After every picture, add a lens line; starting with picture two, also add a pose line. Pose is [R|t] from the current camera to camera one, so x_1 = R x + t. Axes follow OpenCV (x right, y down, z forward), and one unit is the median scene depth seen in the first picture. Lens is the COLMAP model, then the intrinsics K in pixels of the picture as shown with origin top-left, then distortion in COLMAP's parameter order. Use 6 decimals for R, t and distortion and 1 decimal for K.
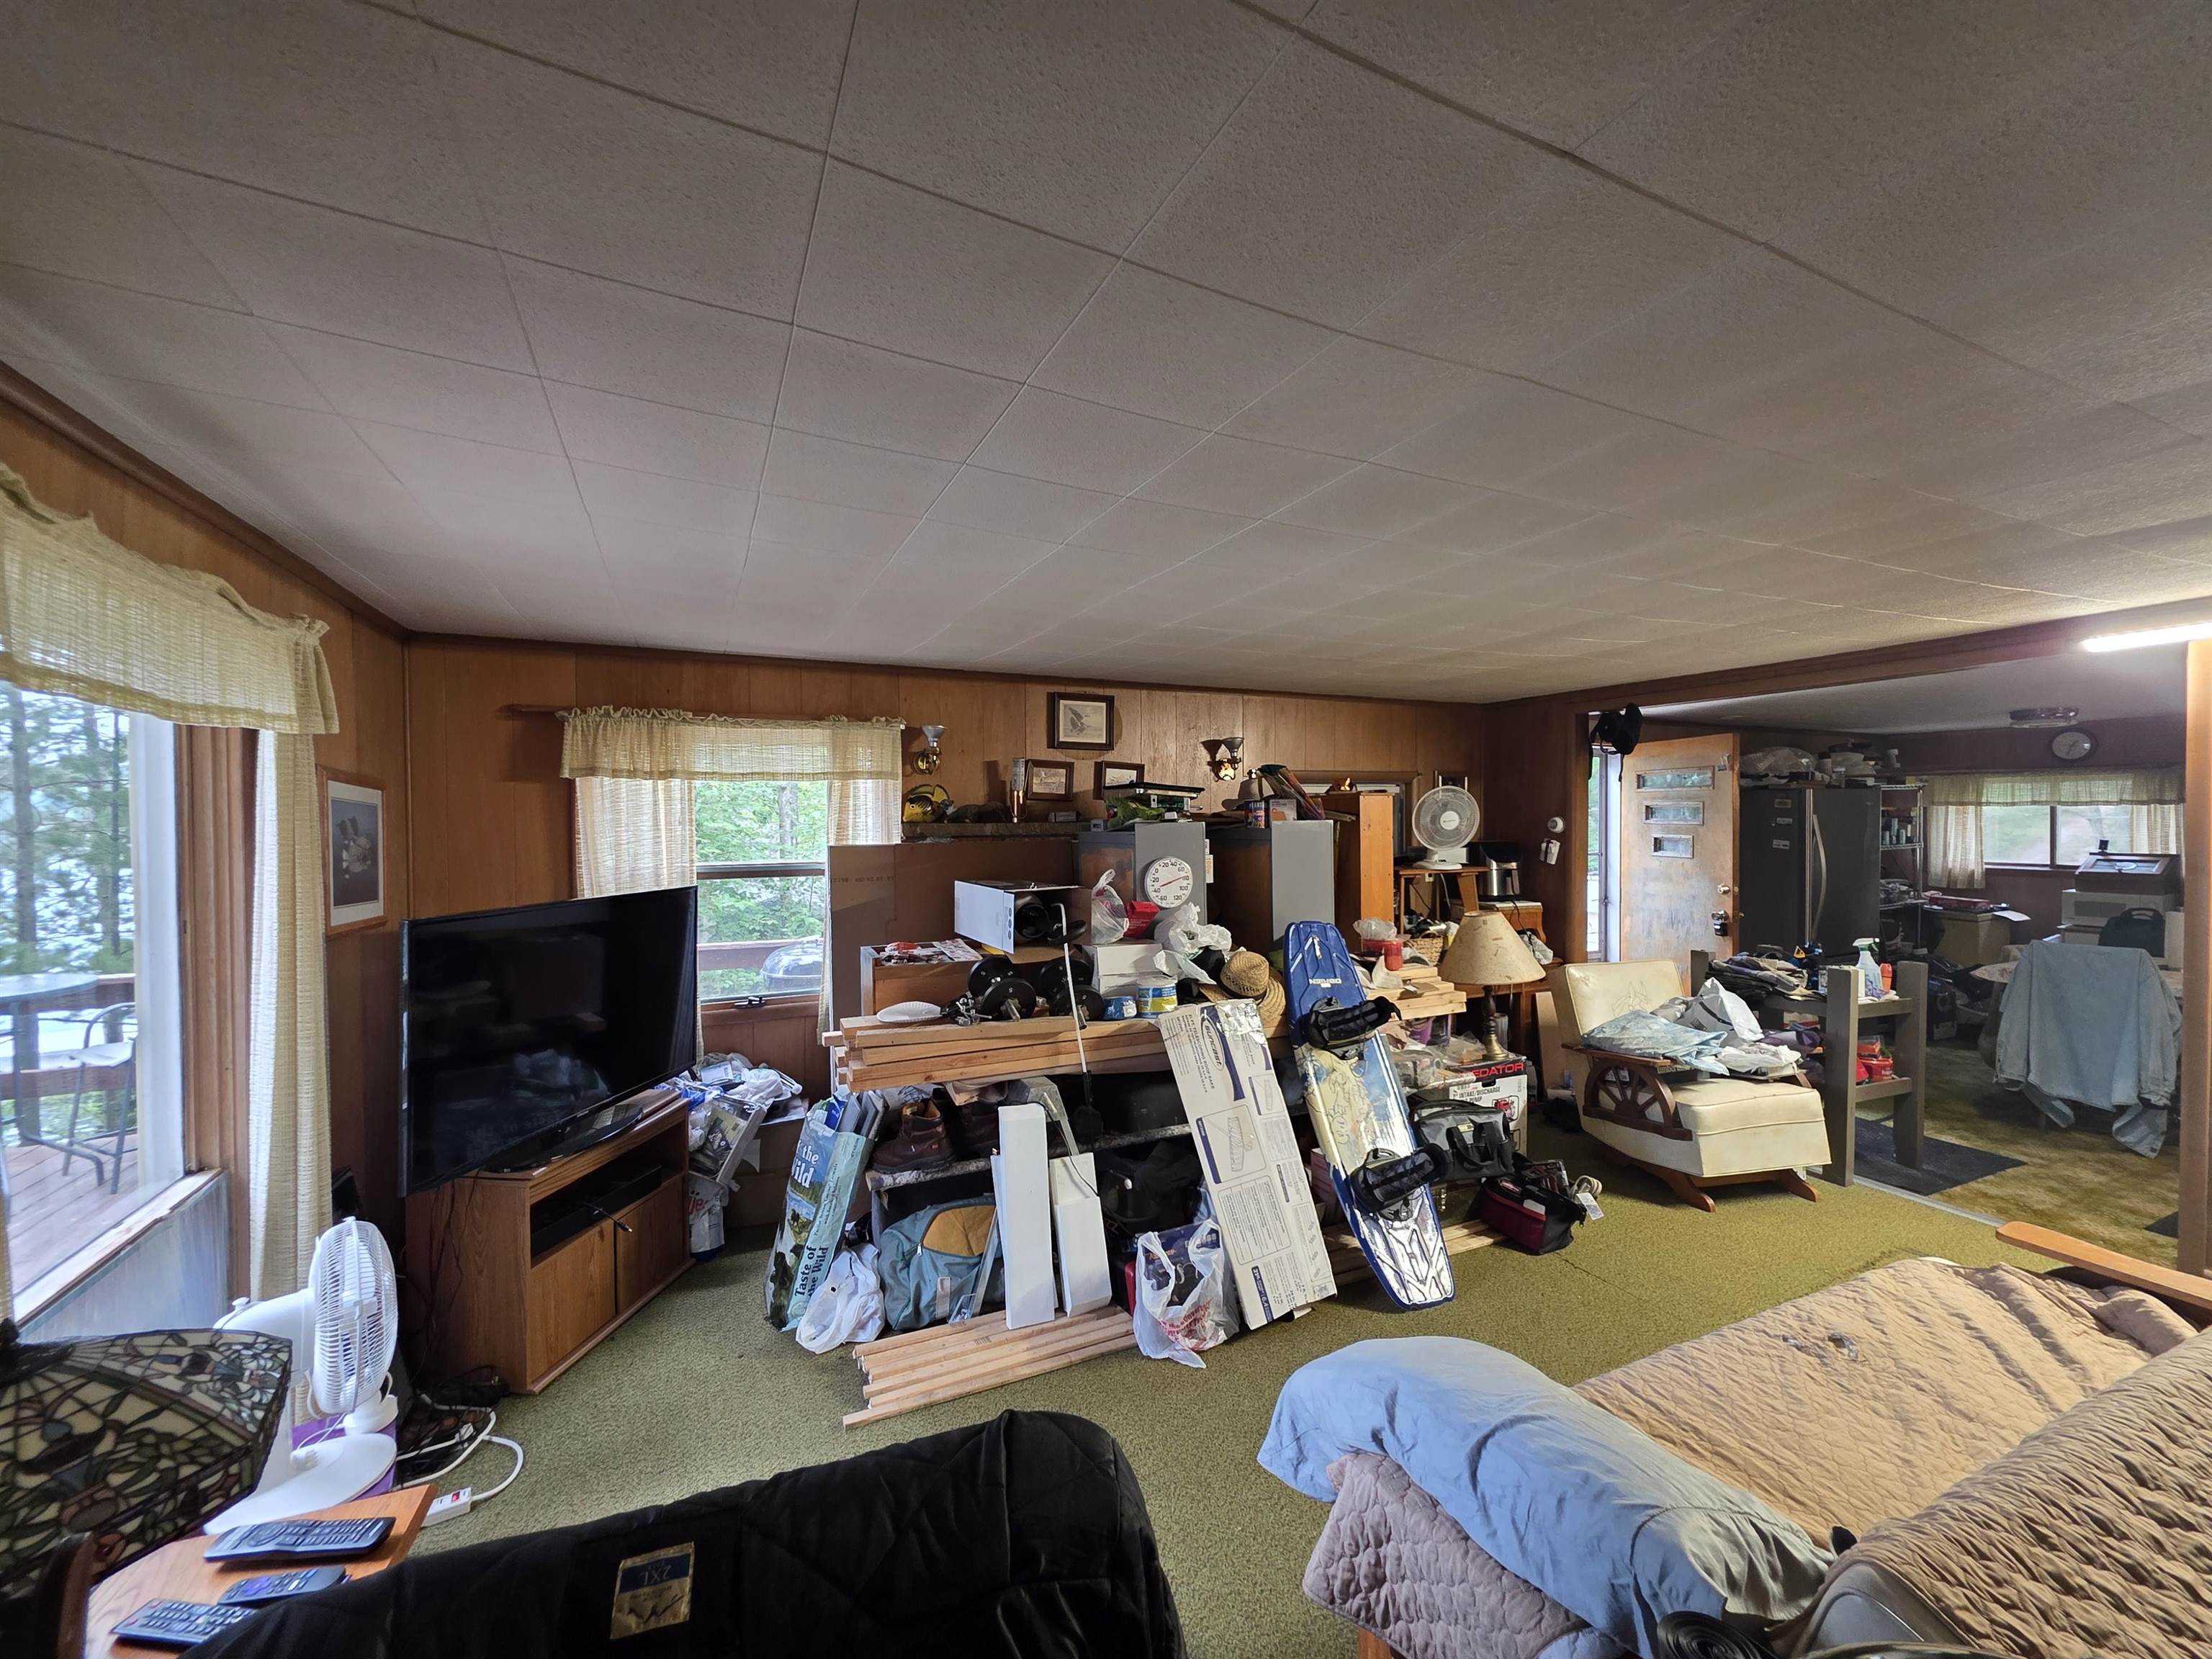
lens RADIAL K [[876.2, 0, 1102.0], [0, 876.2, 829.5], [0, 0, 1]] dist [0.002589, -0.001117]
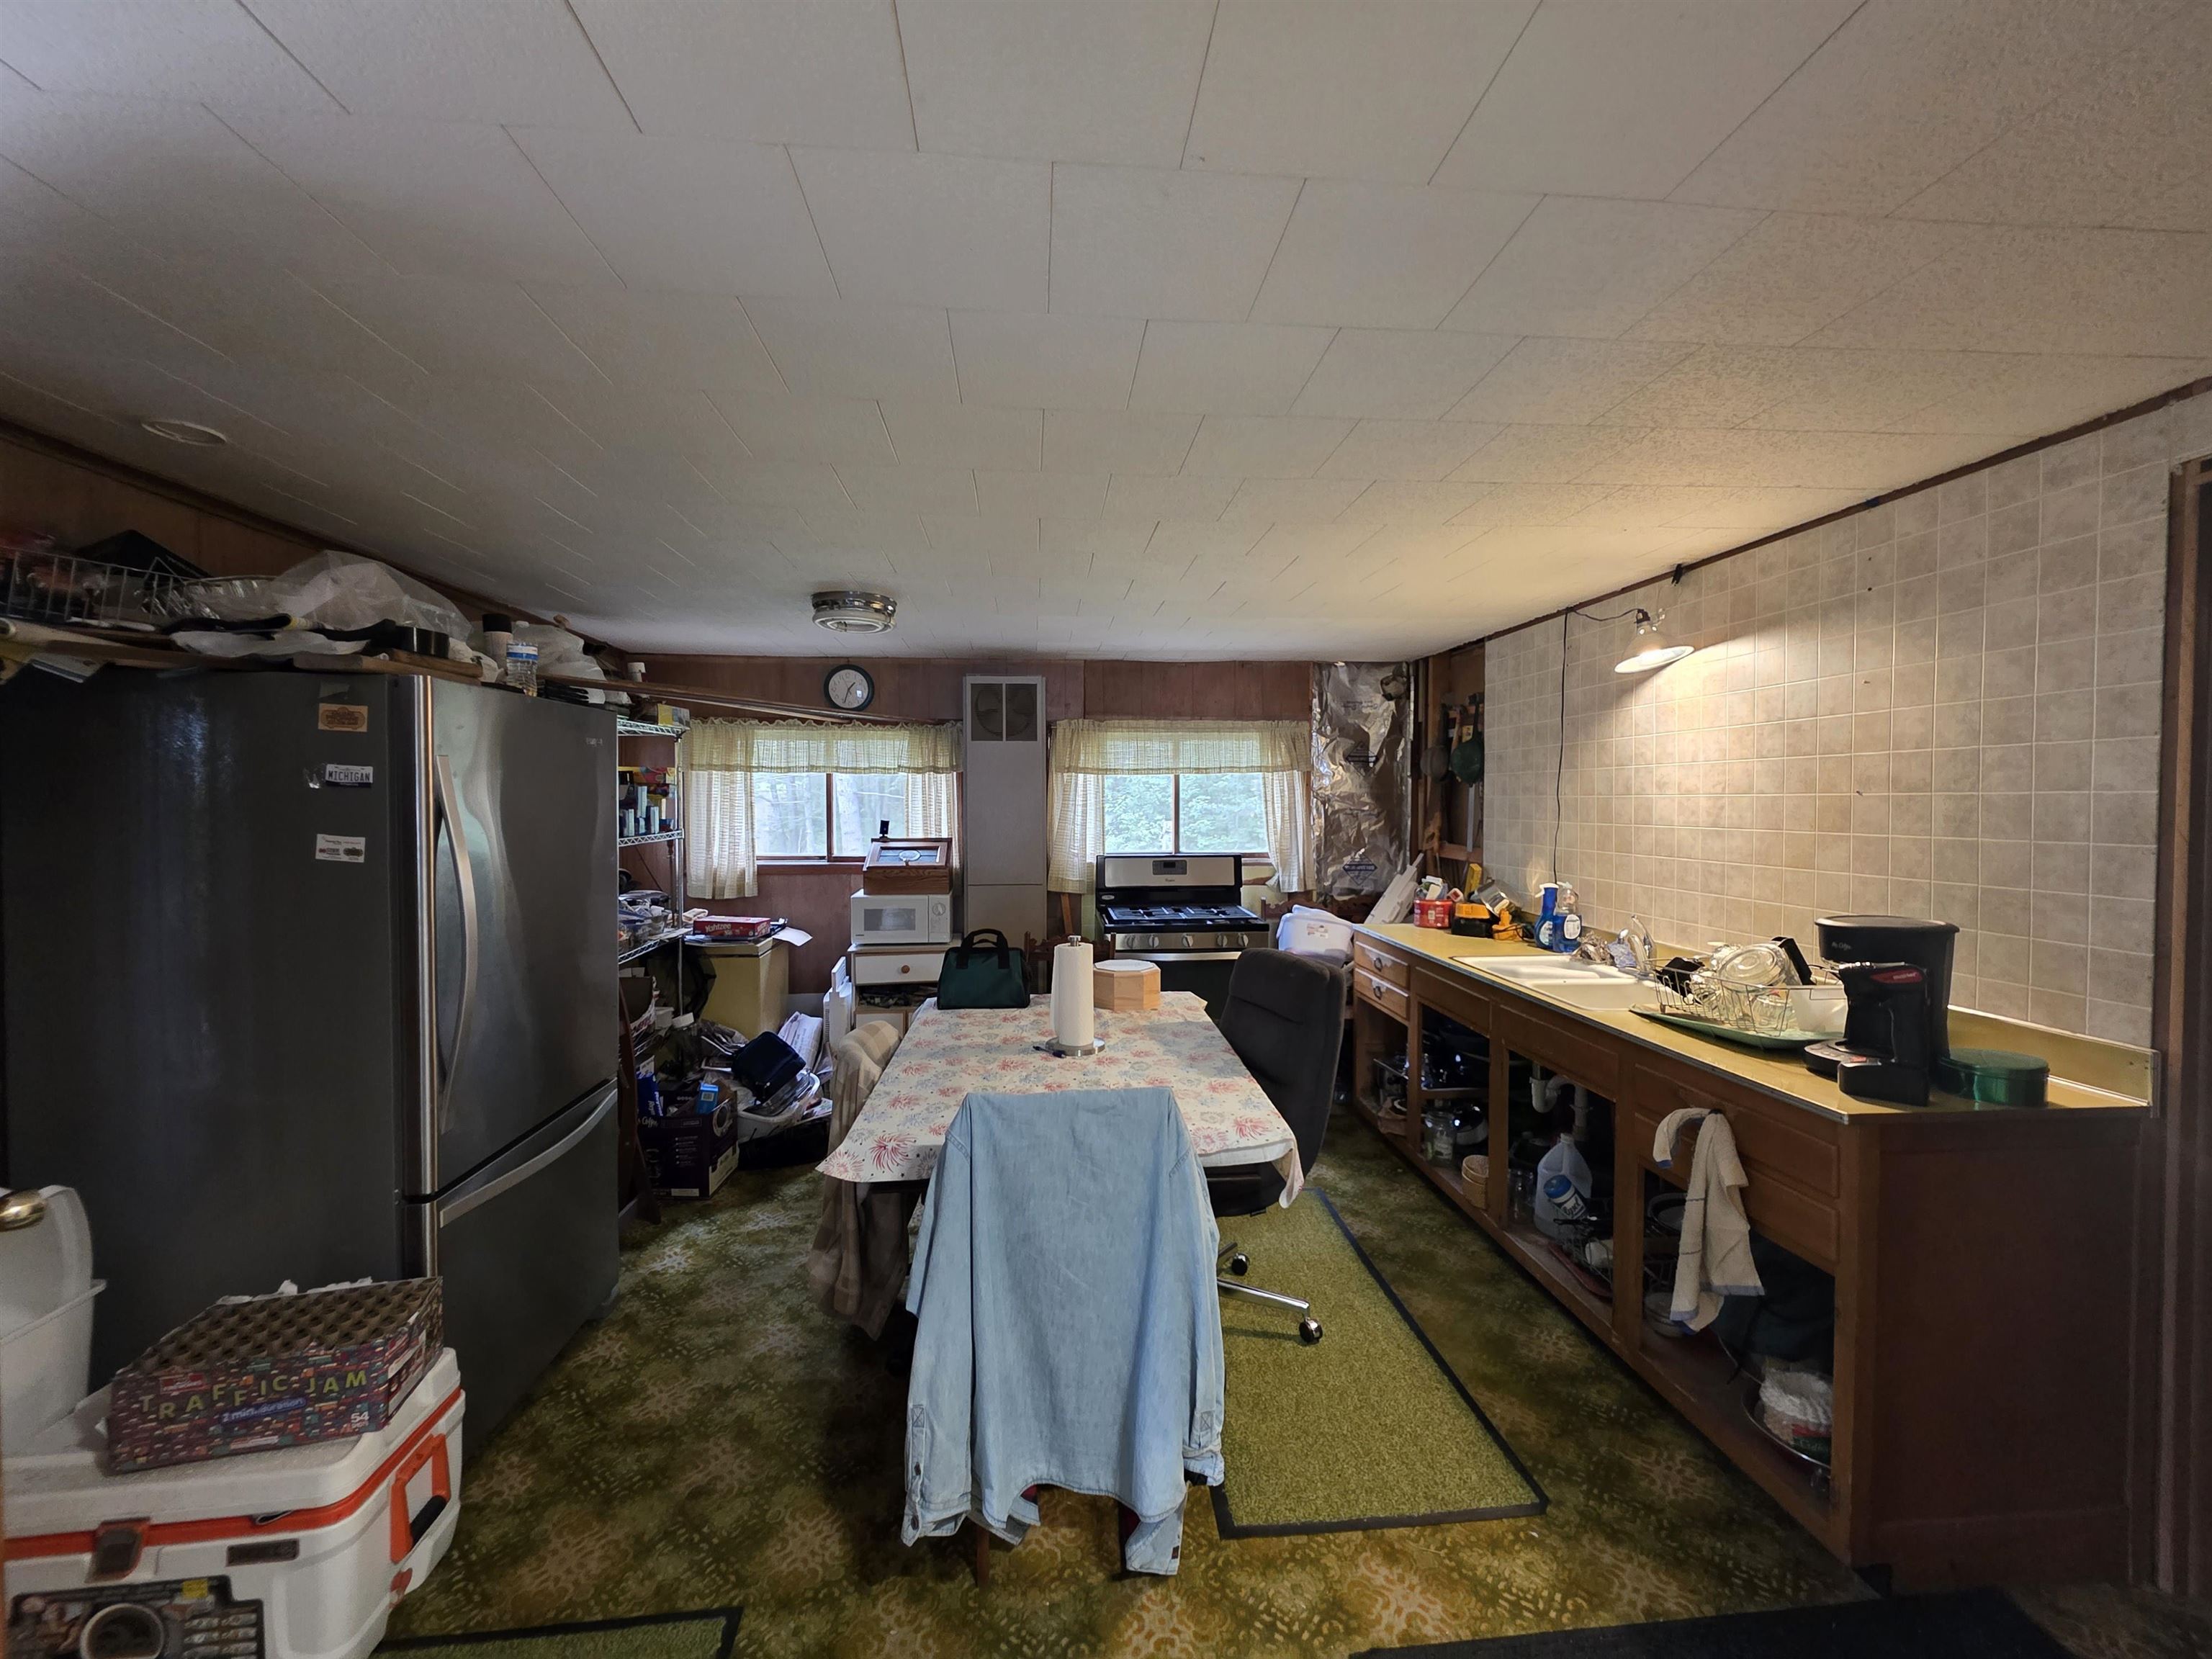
lens RADIAL K [[876.2, 0, 1111.5], [0, 876.2, 820.0], [0, 0, 1]] dist [0.002589, -0.001117]
pose [[0.334111, -0.013566, 0.942436, 0.493108], [0.010734, 0.999886, 0.010587, 0.005380], [-0.942473, 0.006579, 0.334219, 0.549387]]
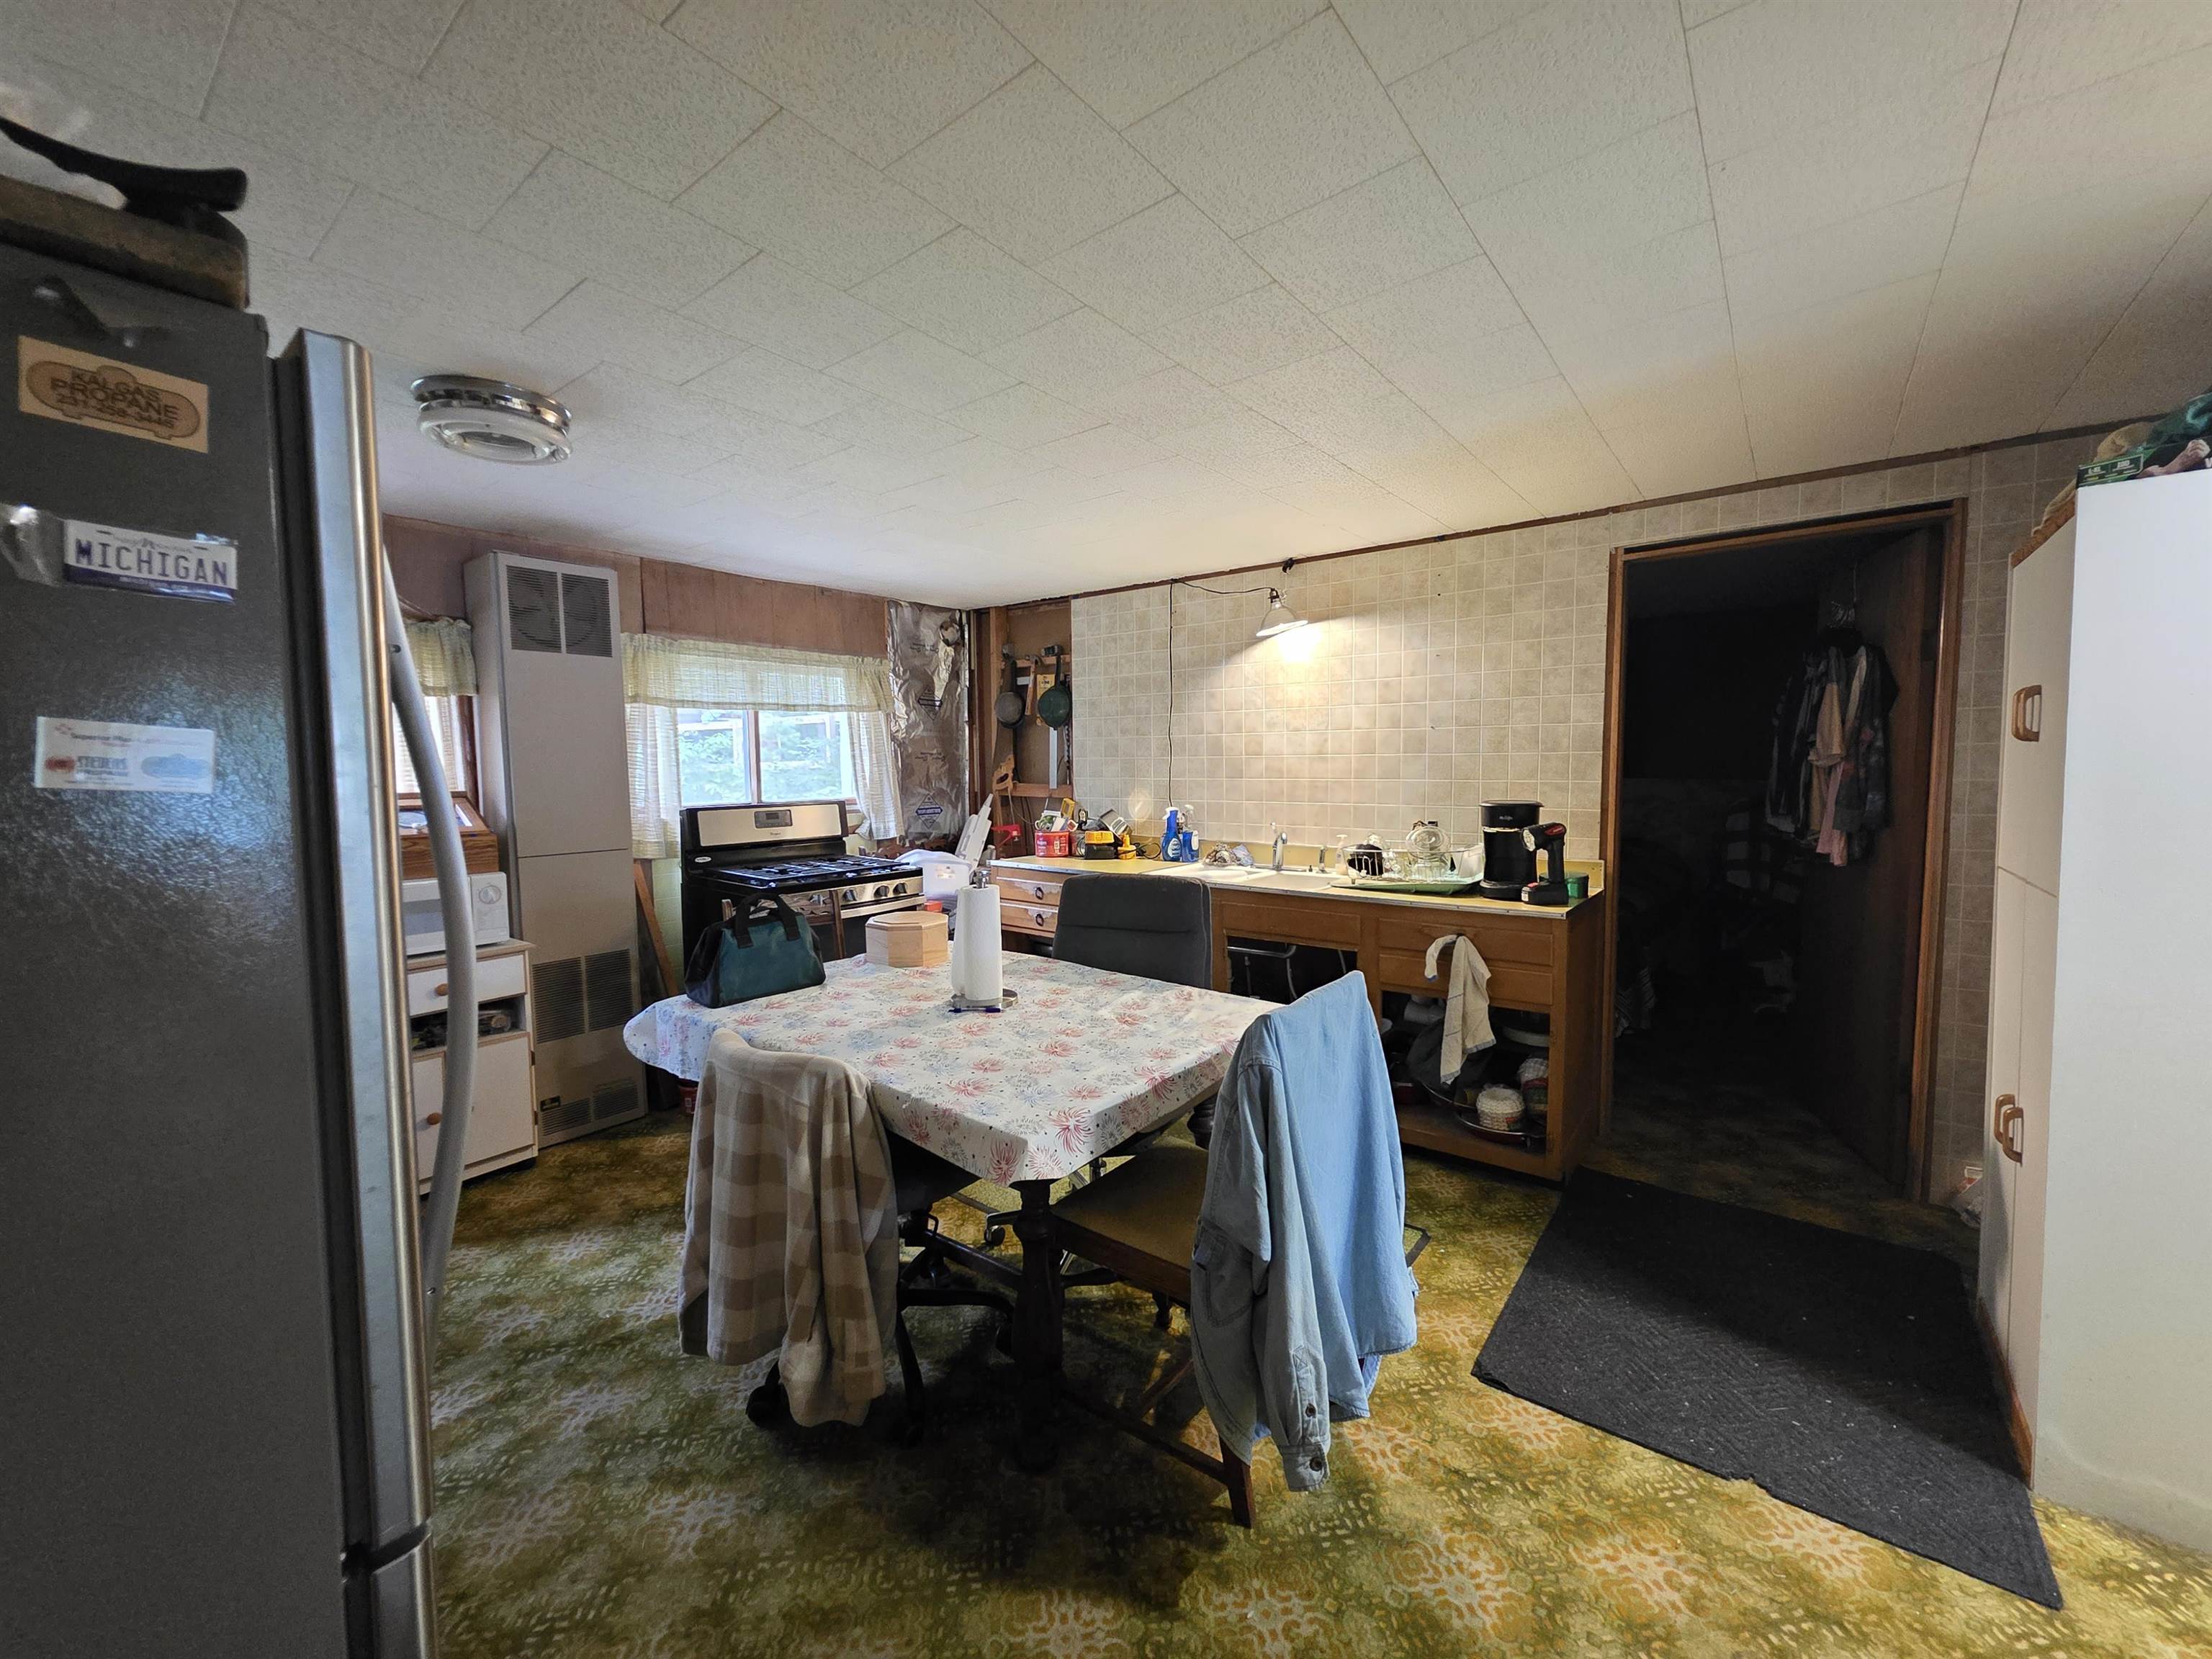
lens RADIAL K [[876.2, 0, 1109.2], [0, 876.2, 822.0], [0, 0, 1]] dist [0.002589, -0.001117]
pose [[-0.452318, -0.051073, 0.890393, 0.528663], [0.023917, 0.997305, 0.069355, 0.017421], [-0.891536, 0.052666, -0.449878, 0.808341]]
